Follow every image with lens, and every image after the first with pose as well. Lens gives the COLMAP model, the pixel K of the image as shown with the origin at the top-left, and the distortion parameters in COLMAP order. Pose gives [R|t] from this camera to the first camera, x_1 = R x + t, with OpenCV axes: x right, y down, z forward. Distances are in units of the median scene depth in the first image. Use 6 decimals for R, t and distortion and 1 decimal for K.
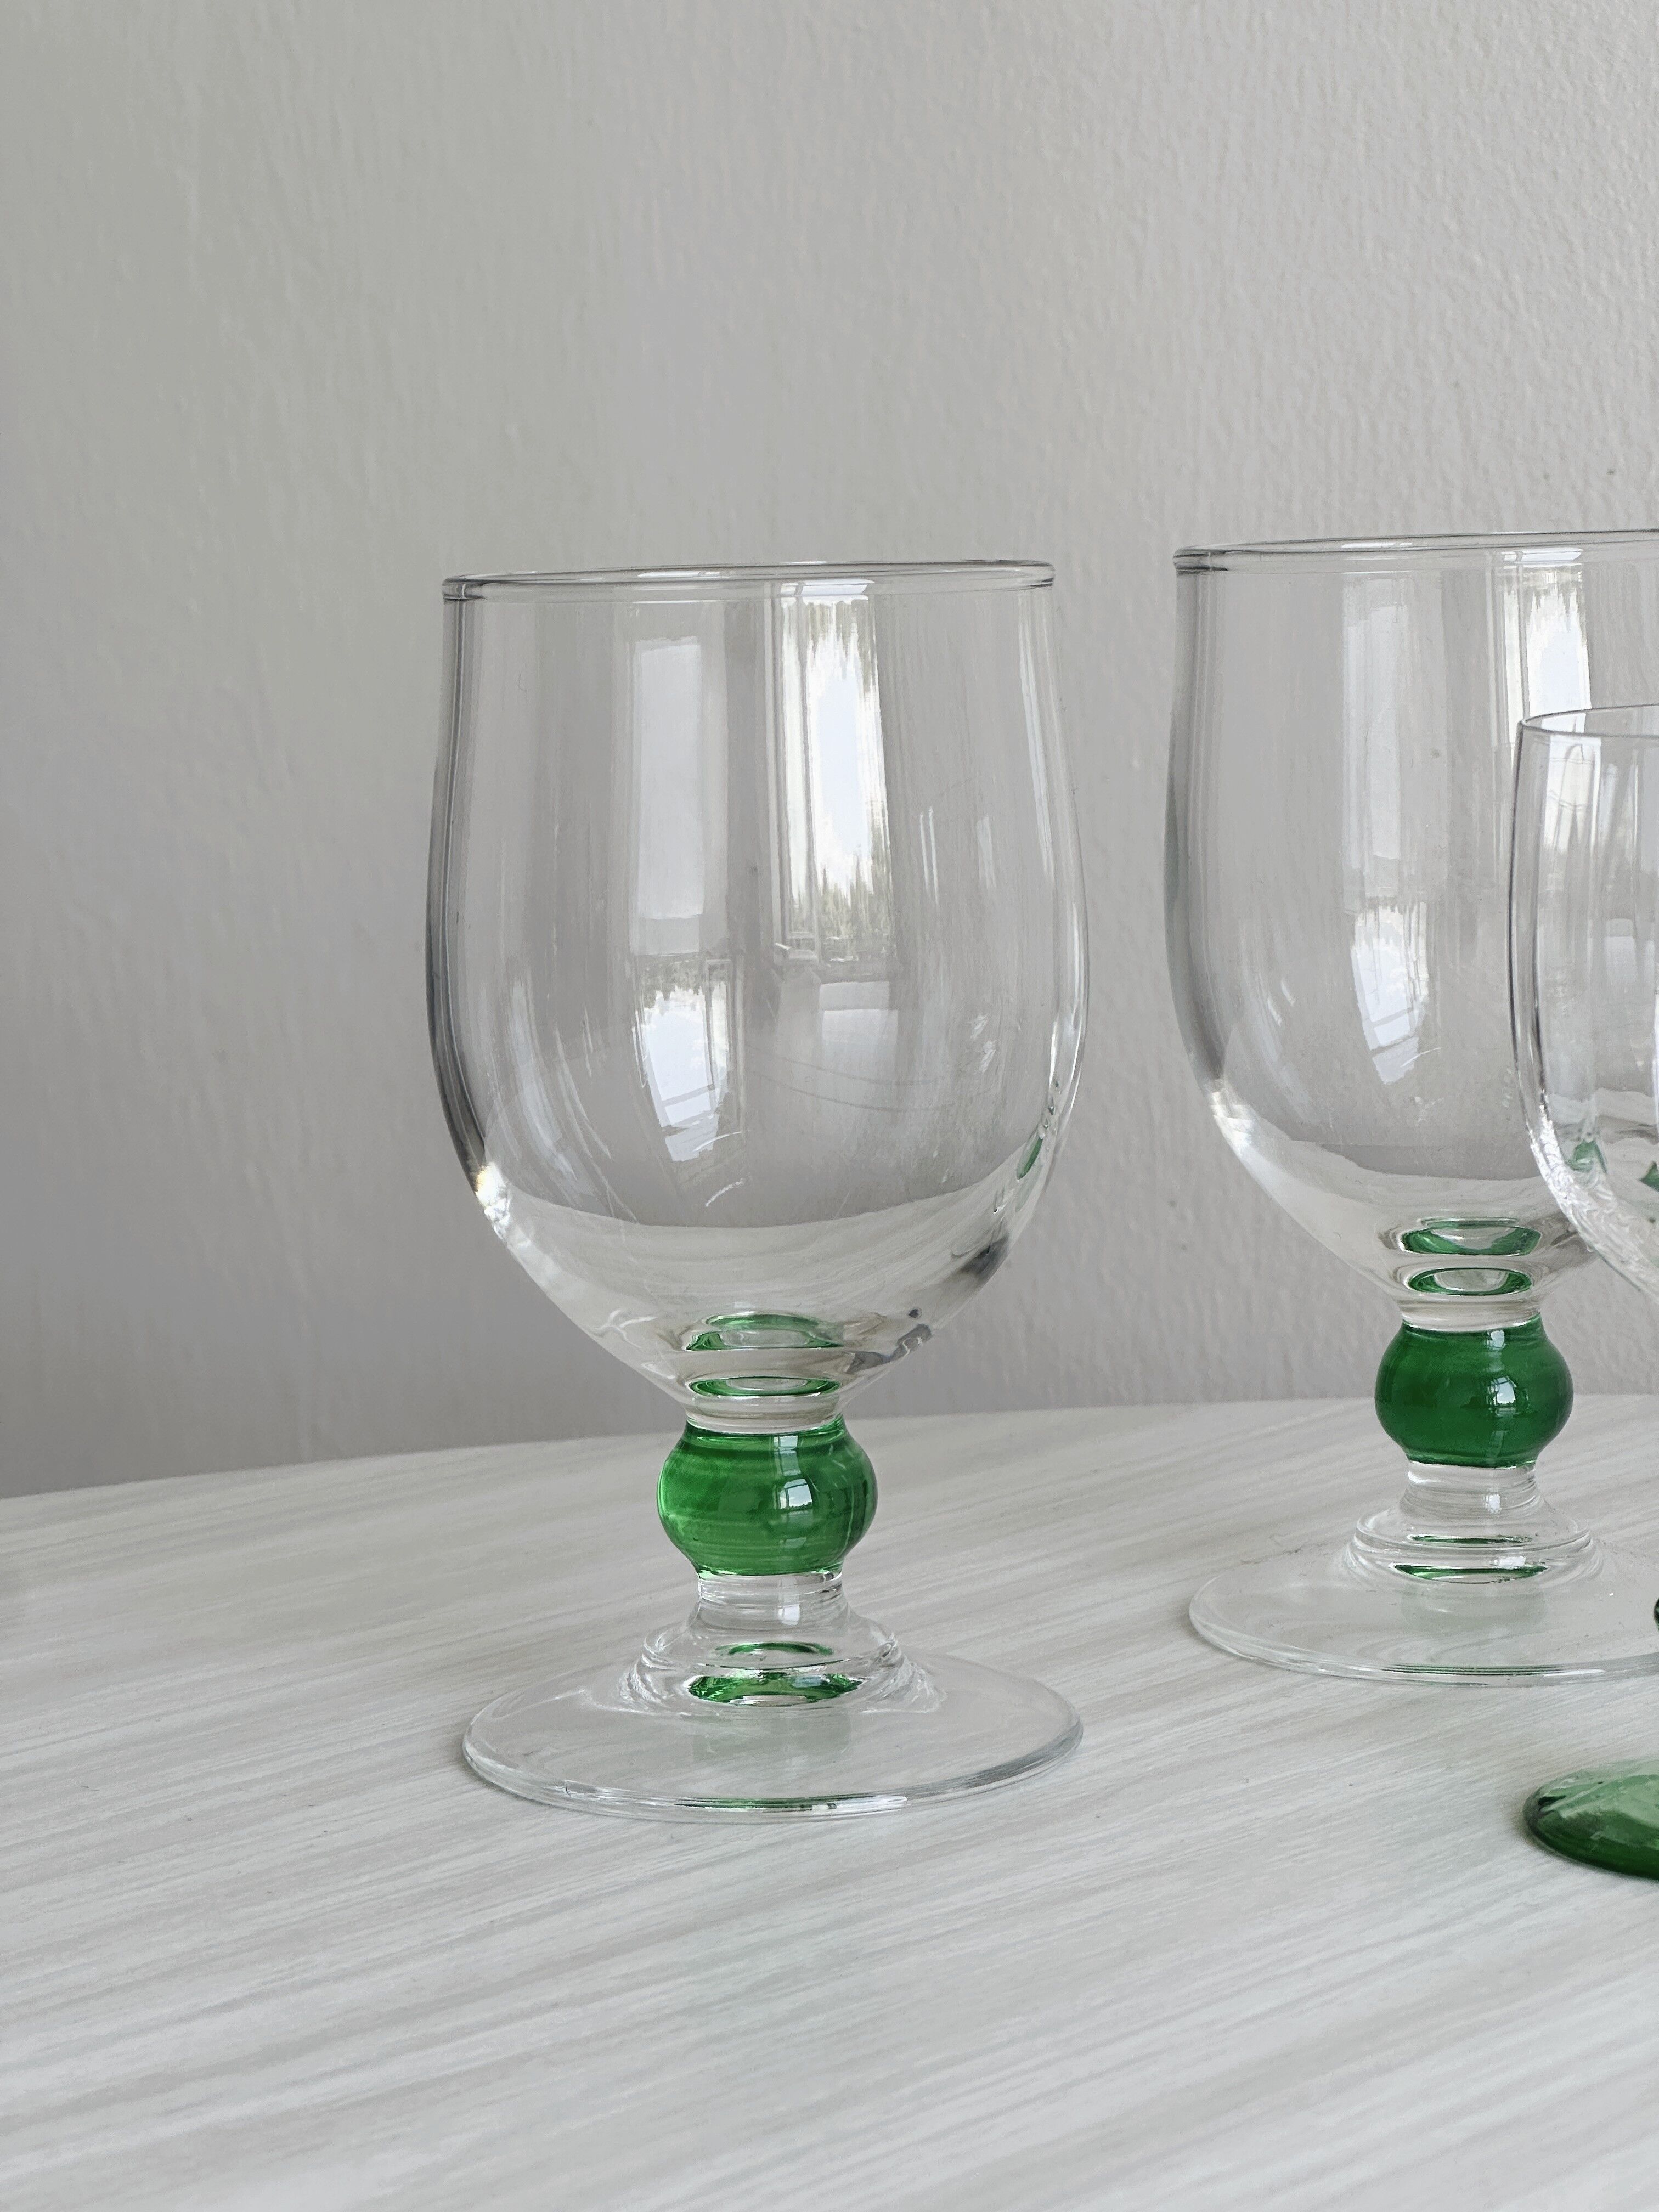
lens RADIAL K [[5257.0, 0, 829.5], [0, 5257.0, 1106.0], [0, 0, 1]] dist [0.102191, -0.128008]
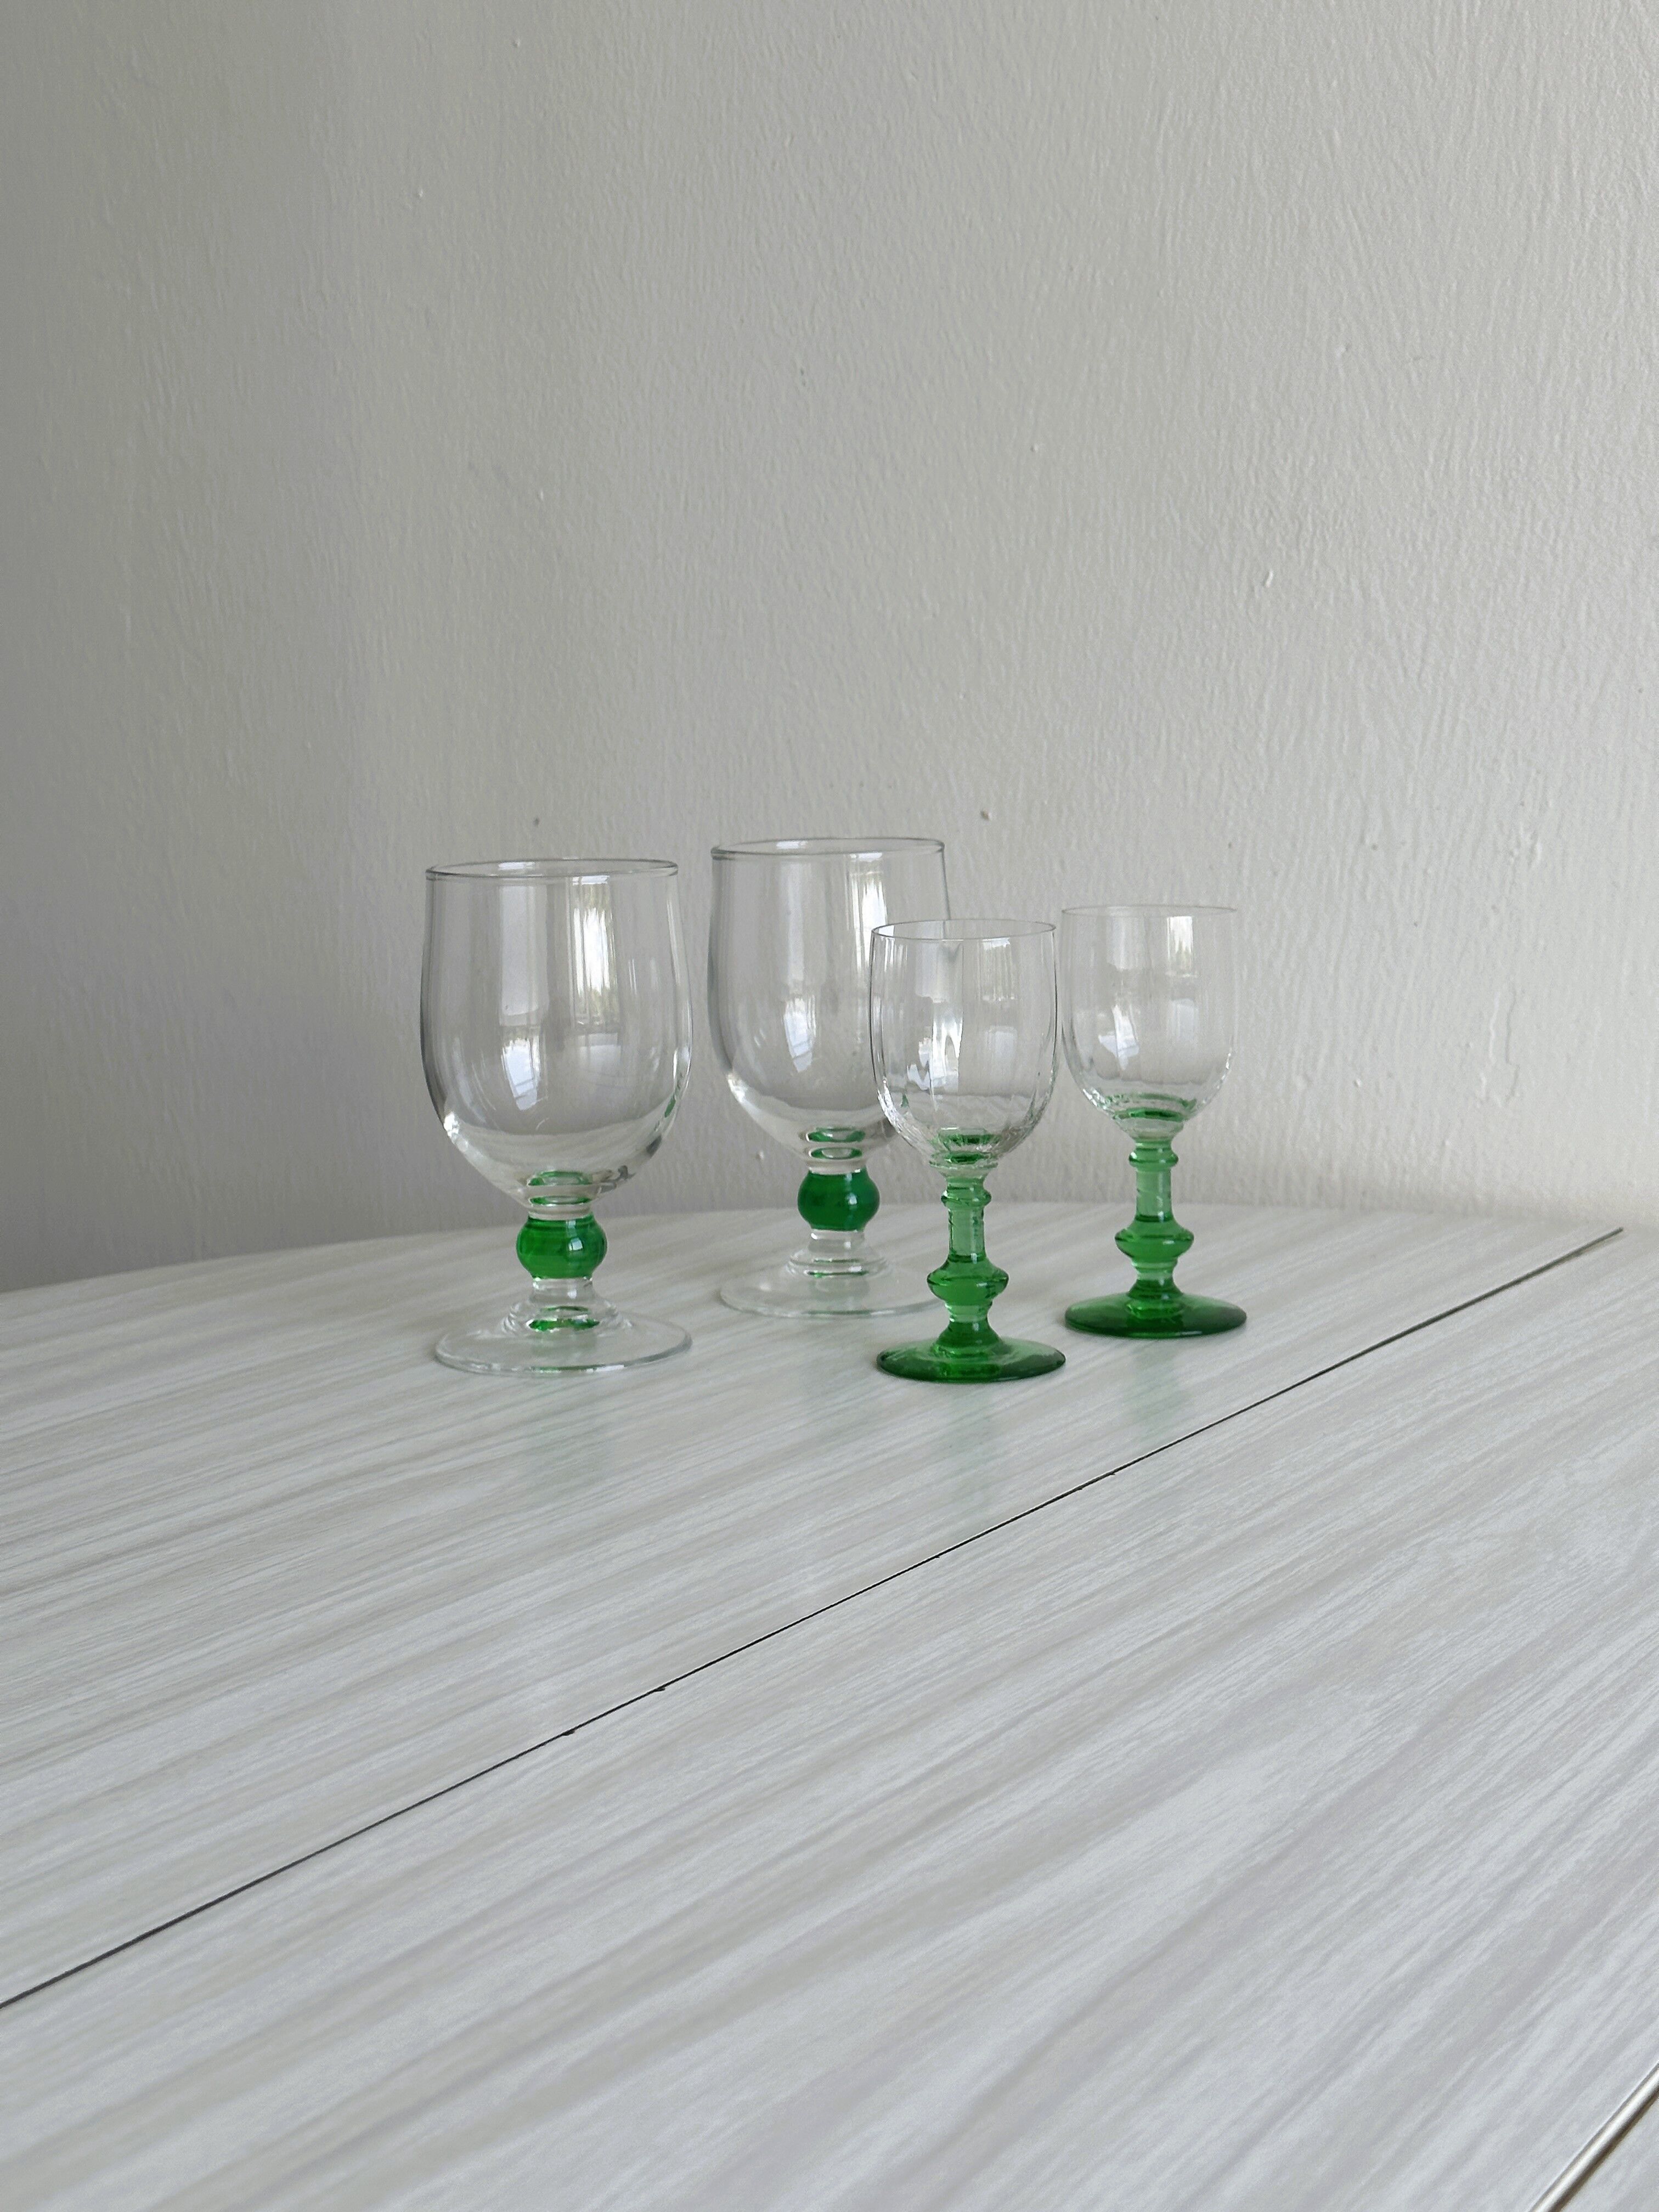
lens RADIAL K [[3127.0, 0, 830.7], [0, 3127.0, 1147.8], [0, 0, 1]] dist [0.019057, 0.011297]
pose [[0.986551, -0.019798, 0.162253, -0.114149], [0.015384, 0.999478, 0.028415, -0.009732], [-0.162731, -0.025537, 0.986340, -0.411357]]
